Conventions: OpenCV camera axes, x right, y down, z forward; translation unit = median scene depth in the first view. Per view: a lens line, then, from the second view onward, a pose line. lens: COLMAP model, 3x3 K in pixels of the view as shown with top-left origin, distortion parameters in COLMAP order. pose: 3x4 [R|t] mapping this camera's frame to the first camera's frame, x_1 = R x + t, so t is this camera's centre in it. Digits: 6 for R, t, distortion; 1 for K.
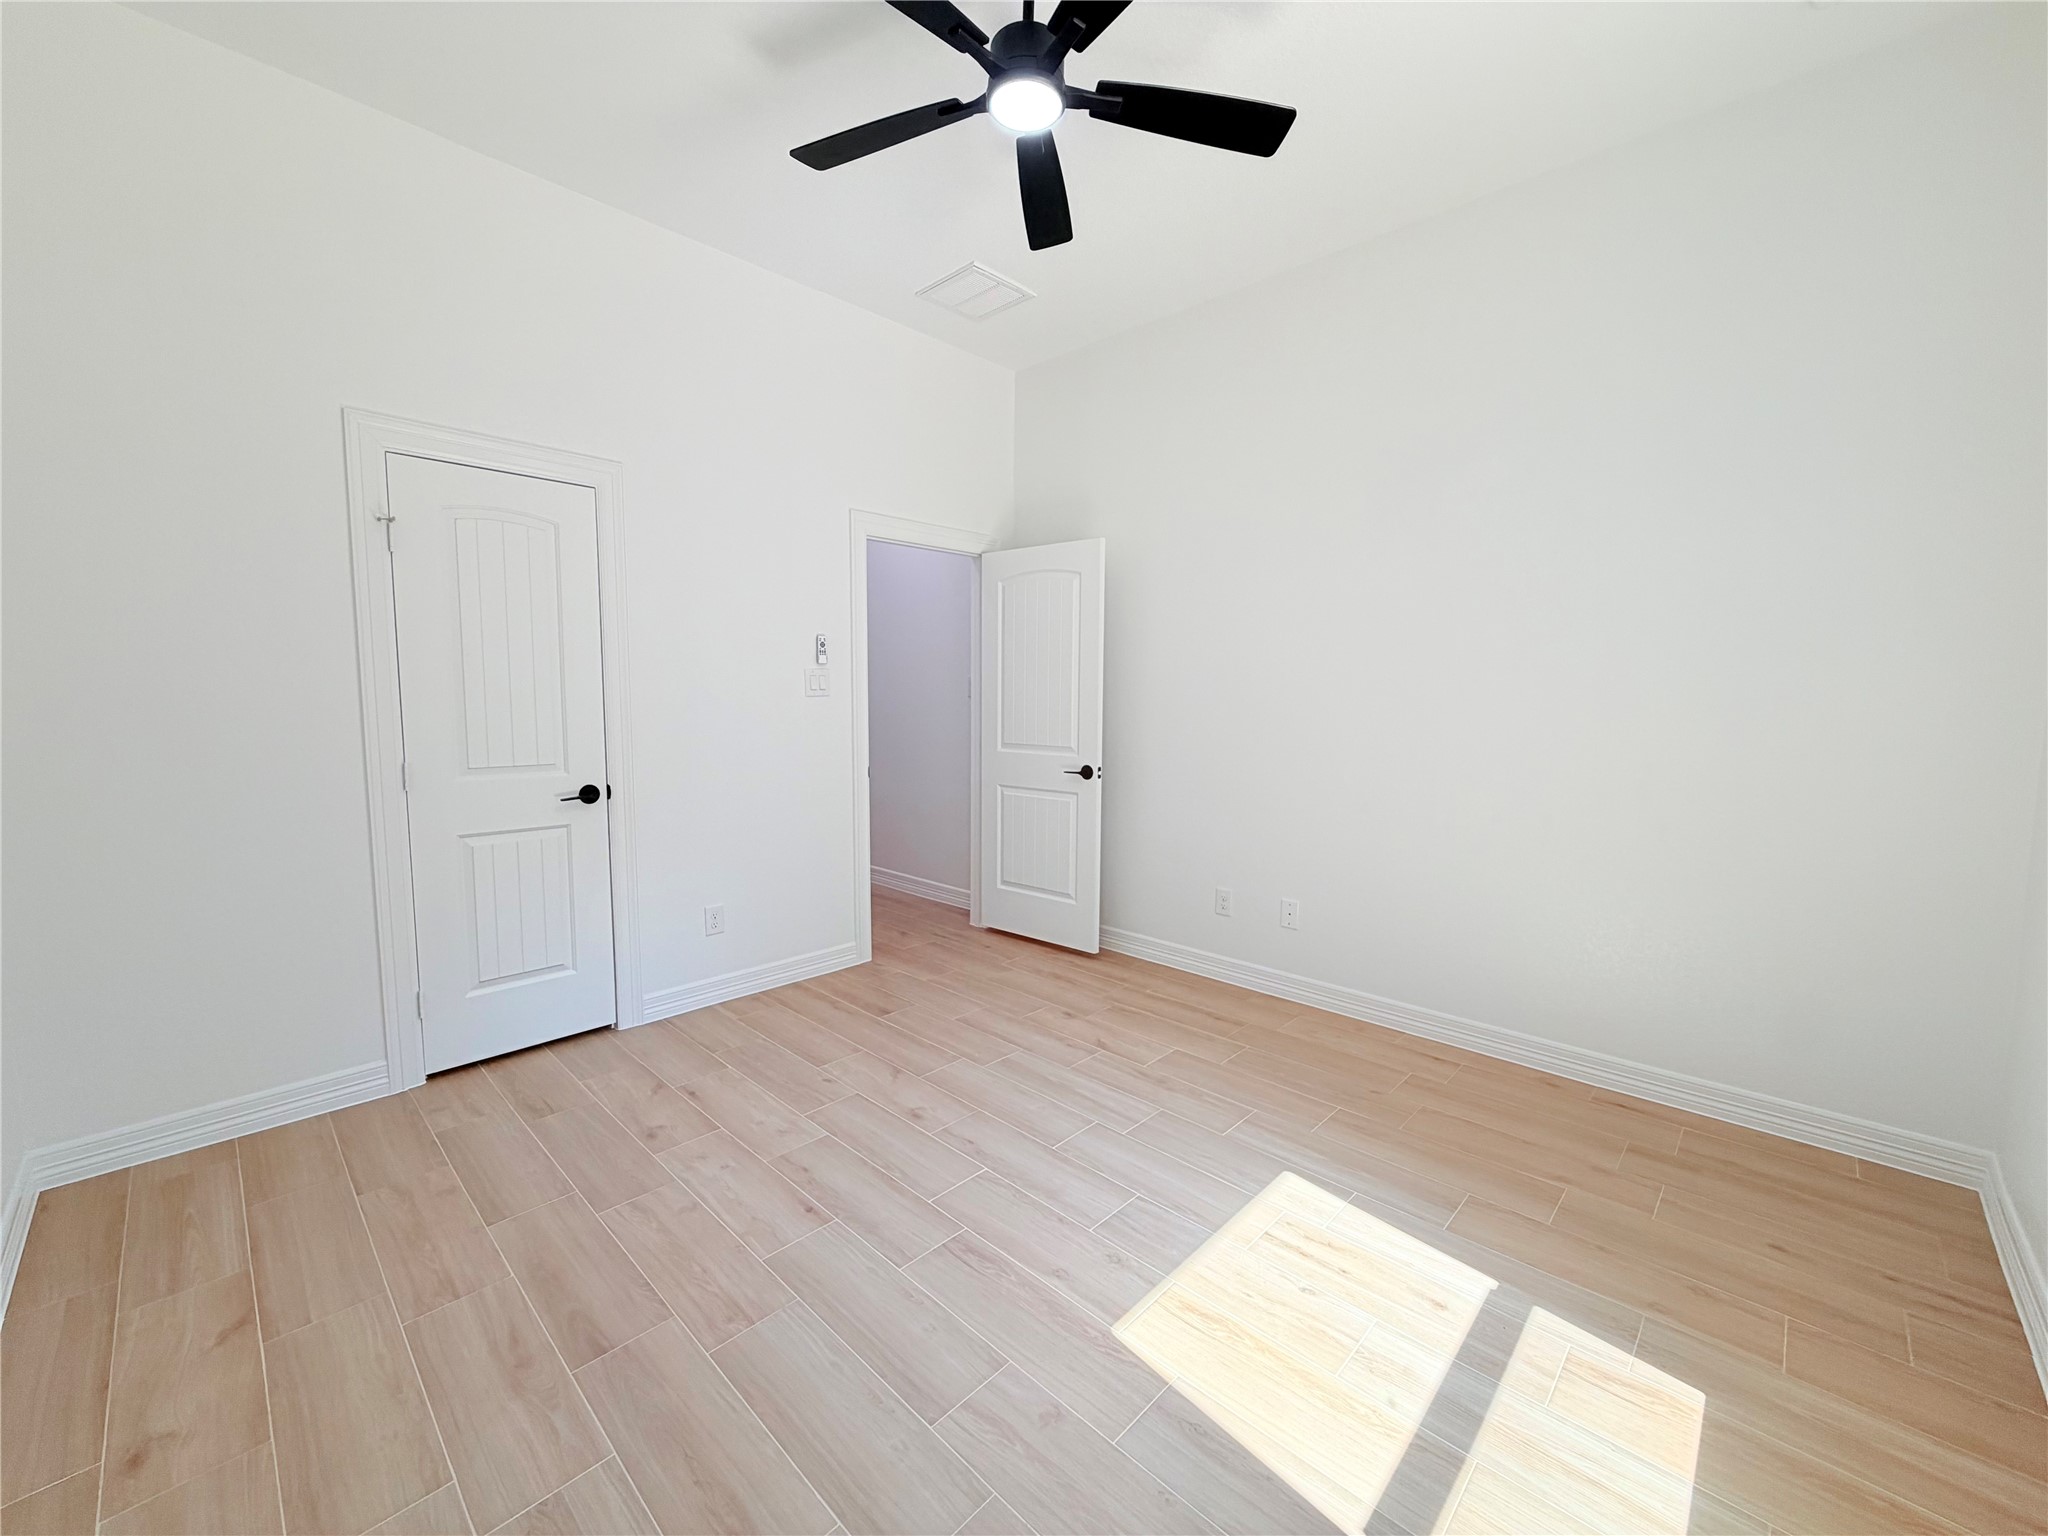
lens RADIAL K [[815.0, 0, 1024.0], [0, 815.0, 768.0], [0, 0, 1]] dist [-0.000035, 0.000288]
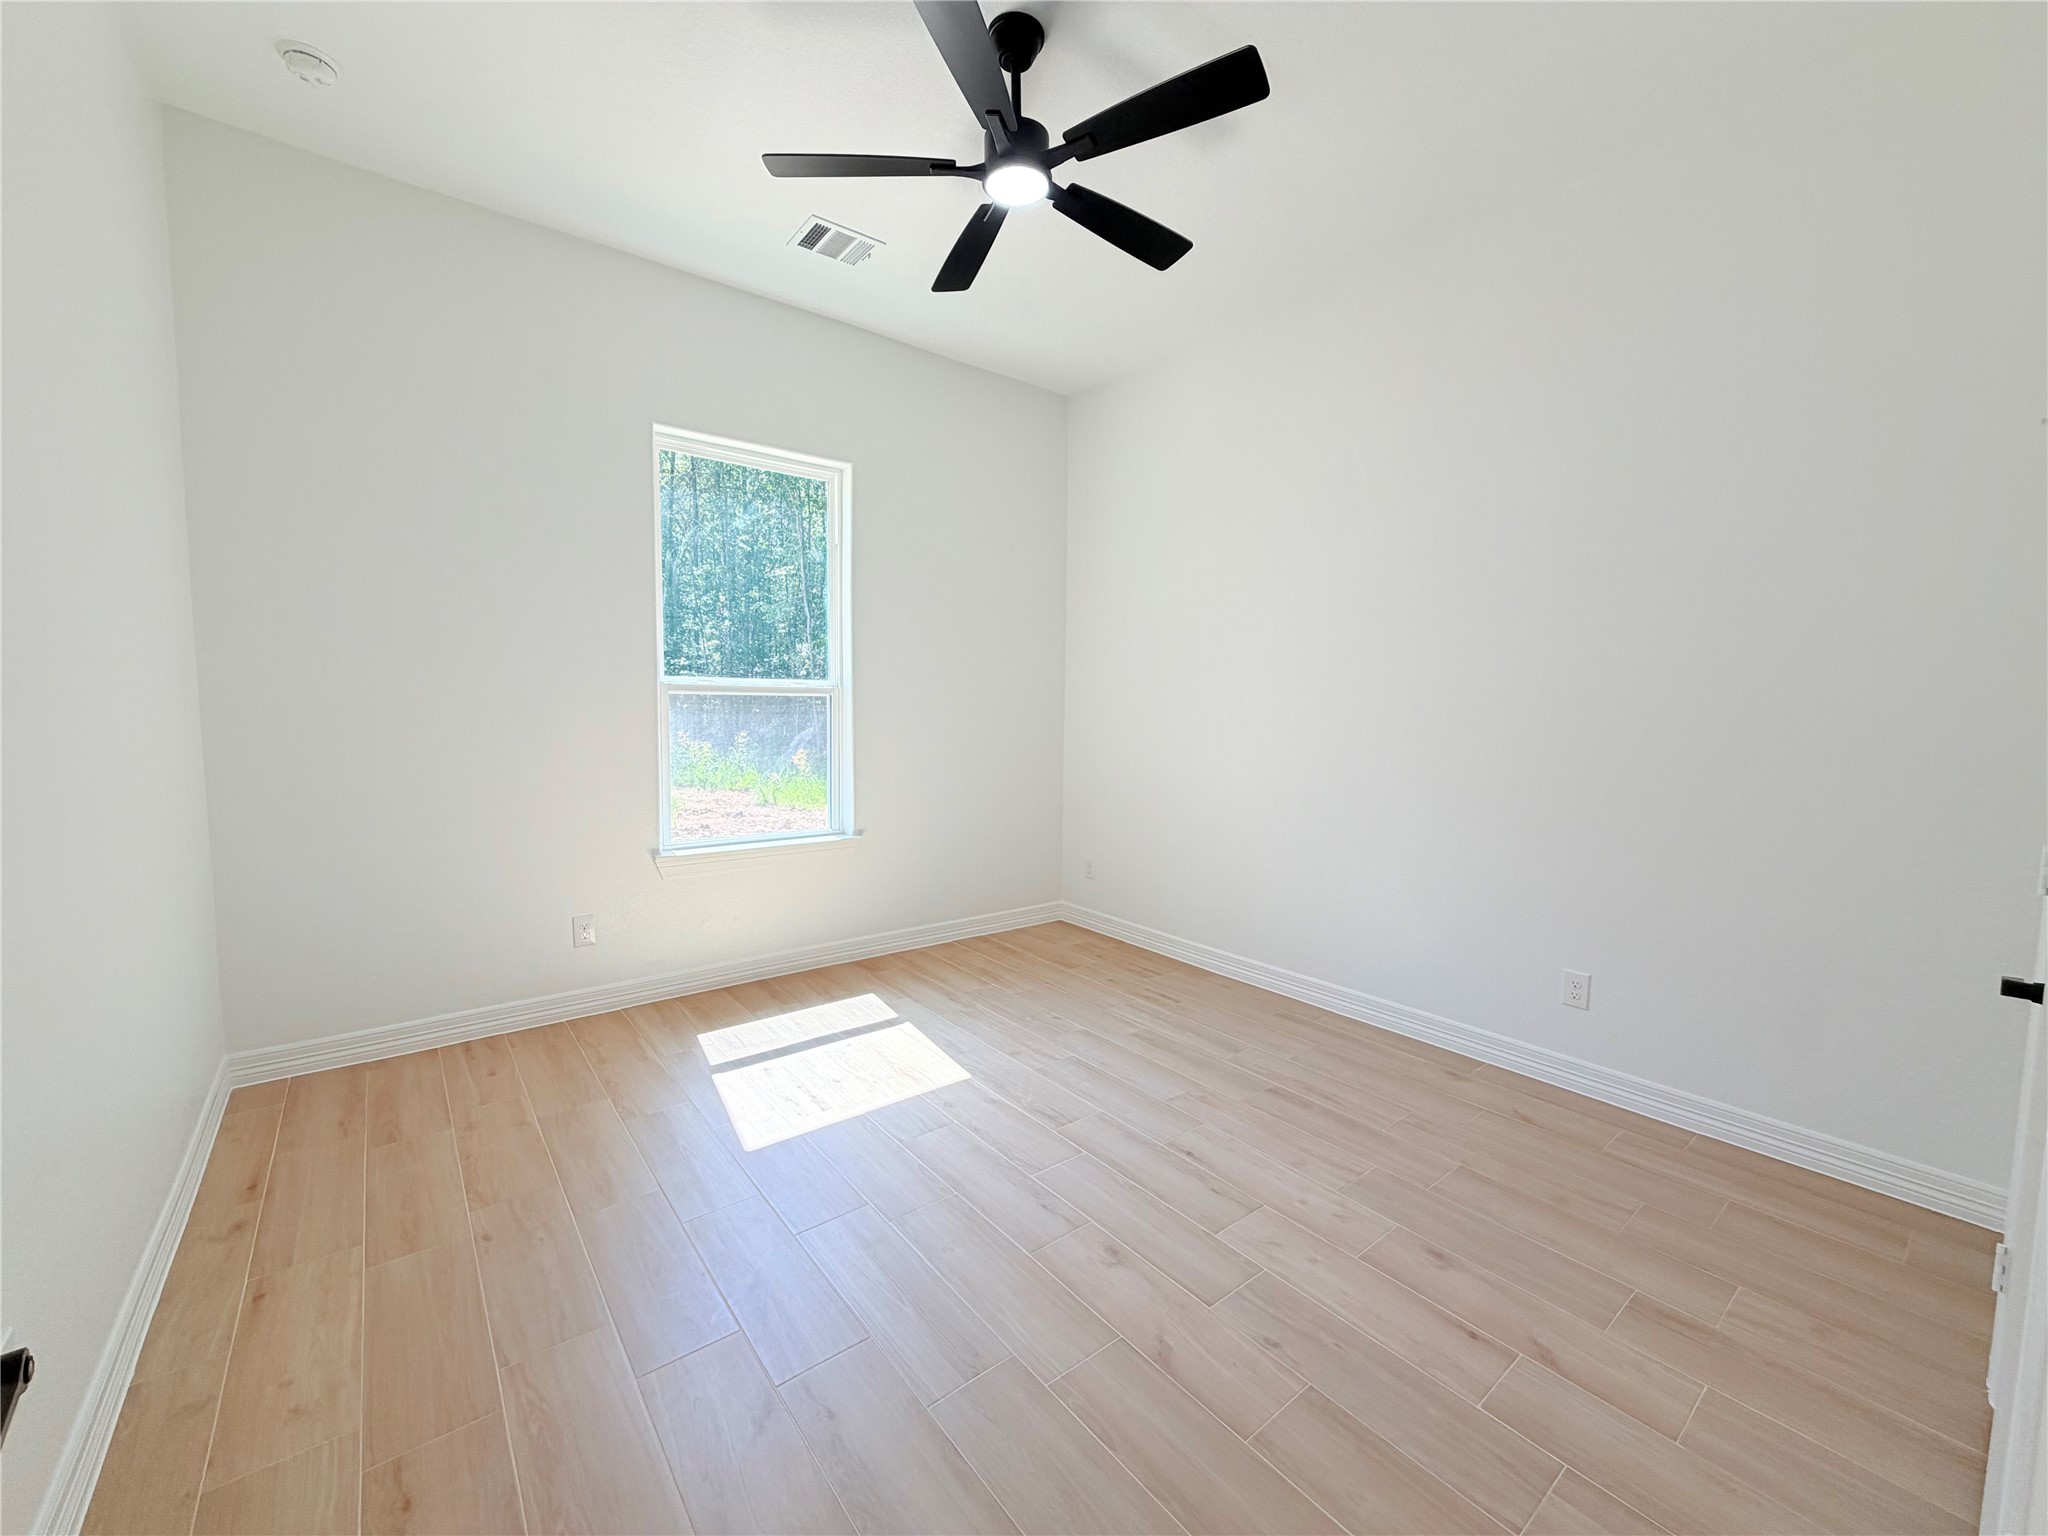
lens RADIAL K [[815.0, 0, 1024.0], [0, 815.0, 768.0], [0, 0, 1]] dist [-0.000035, 0.000288]
pose [[-0.991036, -0.030868, 0.129981, -0.158579], [-0.007215, 0.983888, 0.178641, -0.186306], [-0.133400, 0.176102, -0.975291, 1.972586]]
